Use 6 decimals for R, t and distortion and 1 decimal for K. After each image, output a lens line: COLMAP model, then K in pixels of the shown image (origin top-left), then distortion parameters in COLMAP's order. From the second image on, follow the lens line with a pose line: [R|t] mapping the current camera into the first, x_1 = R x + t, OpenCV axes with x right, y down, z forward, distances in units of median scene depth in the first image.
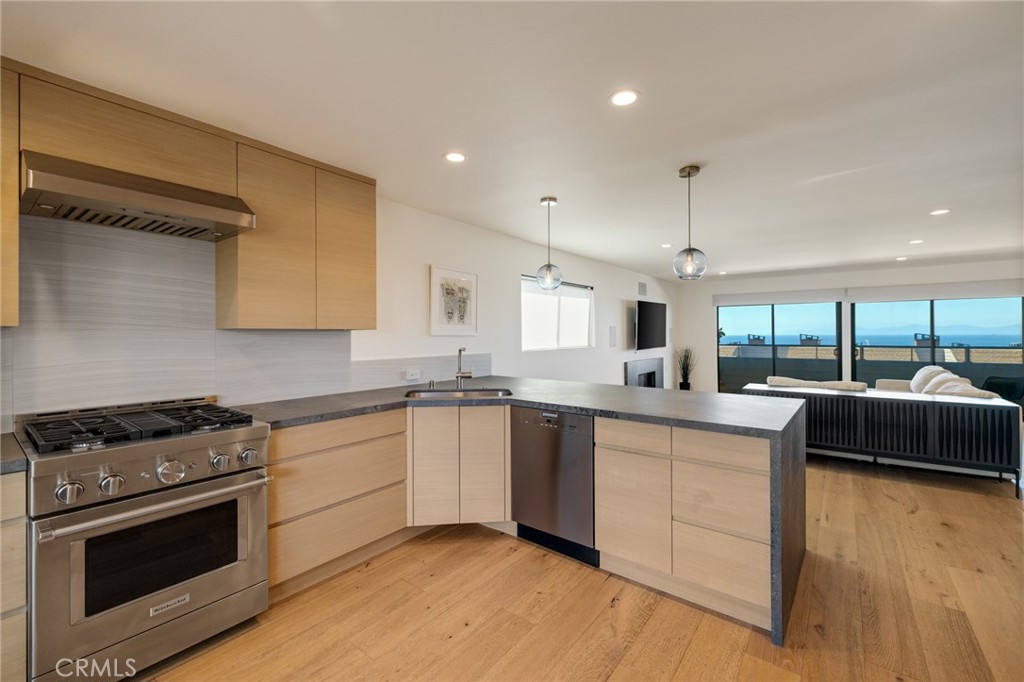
lens RADIAL K [[430.2, 0, 514.8], [0, 430.2, 335.2], [0, 0, 1]] dist [-0.001562, 0.001015]
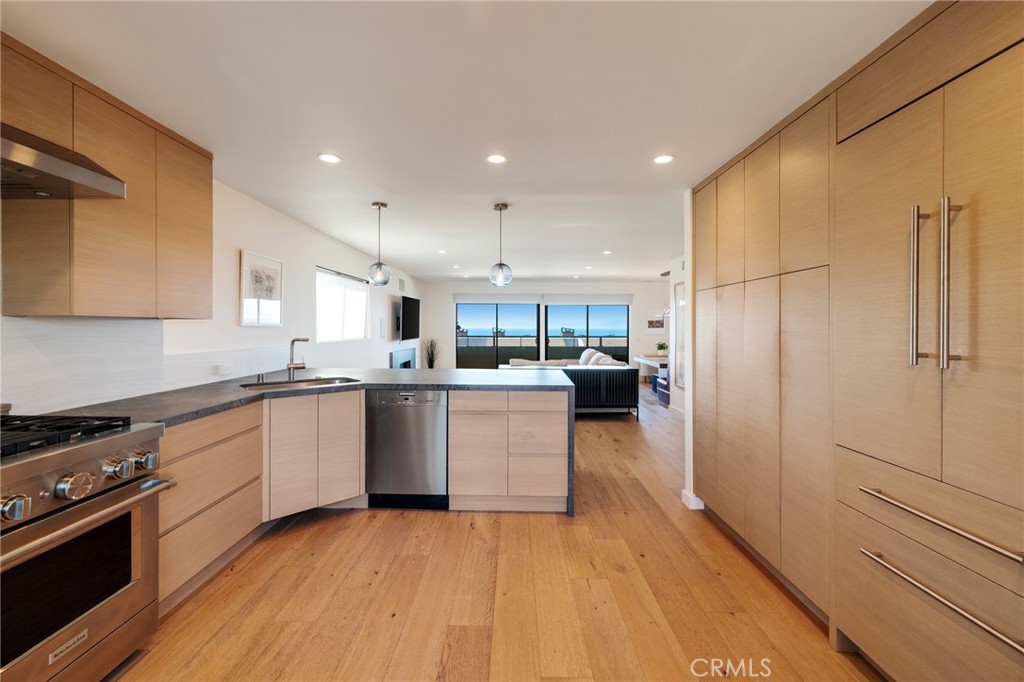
lens RADIAL K [[430.2, 0, 515.6], [0, 430.2, 331.1], [0, 0, 1]] dist [-0.001562, 0.001015]
pose [[0.793788, 0.000005, 0.608194, -0.392237], [-0.004353, 0.999974, 0.005672, 0.004881], [-0.608179, -0.007150, 0.793768, -0.116559]]
